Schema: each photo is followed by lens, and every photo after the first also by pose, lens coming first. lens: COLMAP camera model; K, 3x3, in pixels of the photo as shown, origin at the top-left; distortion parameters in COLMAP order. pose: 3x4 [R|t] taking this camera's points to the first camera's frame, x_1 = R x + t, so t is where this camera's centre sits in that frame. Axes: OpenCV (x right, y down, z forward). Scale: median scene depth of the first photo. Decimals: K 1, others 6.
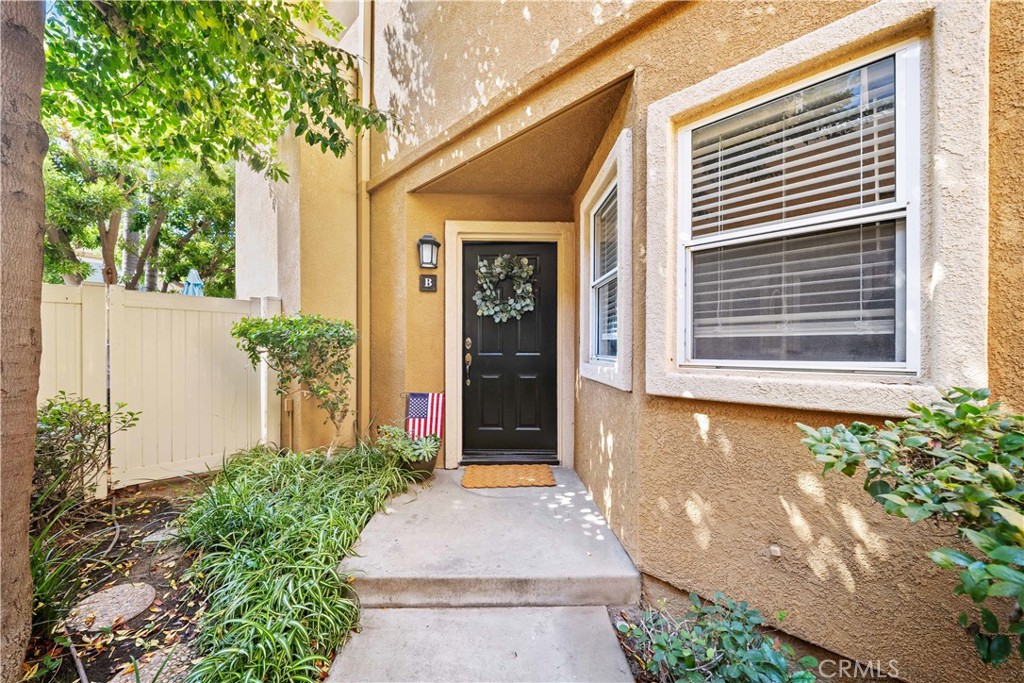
lens RADIAL K [[362.9, 0, 505.9], [0, 362.9, 349.5], [0, 0, 1]] dist [-0.000778, -0.003094]
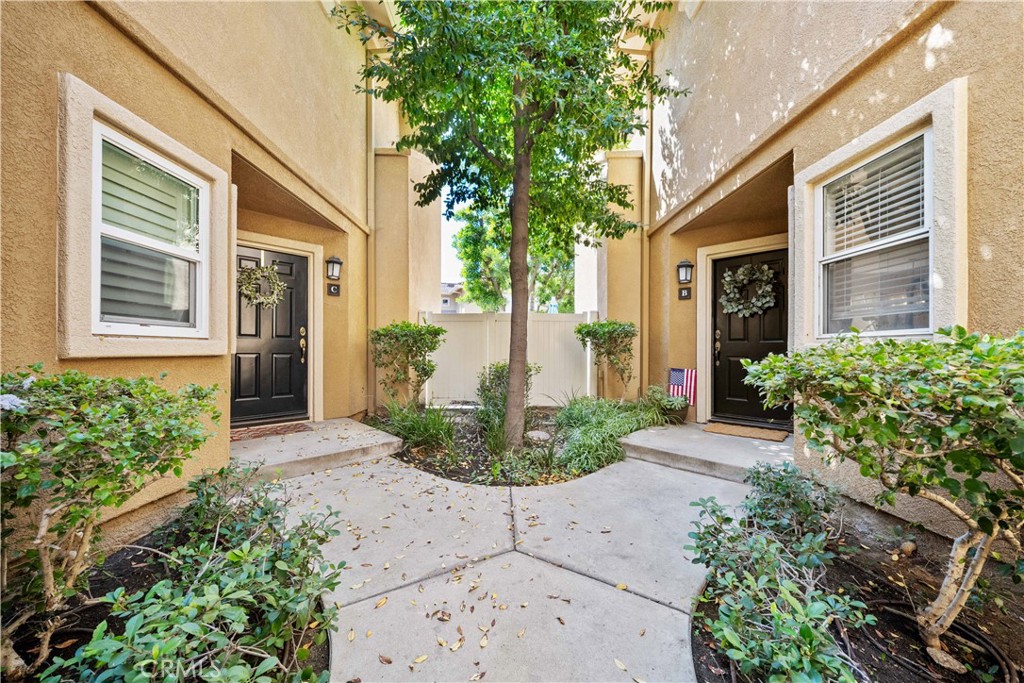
lens RADIAL K [[362.9, 0, 508.3], [0, 362.9, 349.6], [0, 0, 1]] dist [-0.000778, -0.003094]
pose [[0.689853, 0.001782, -0.723947, 0.353681], [-0.007279, 0.999963, -0.004475, 0.055058], [0.723913, 0.008357, 0.689841, -0.520880]]
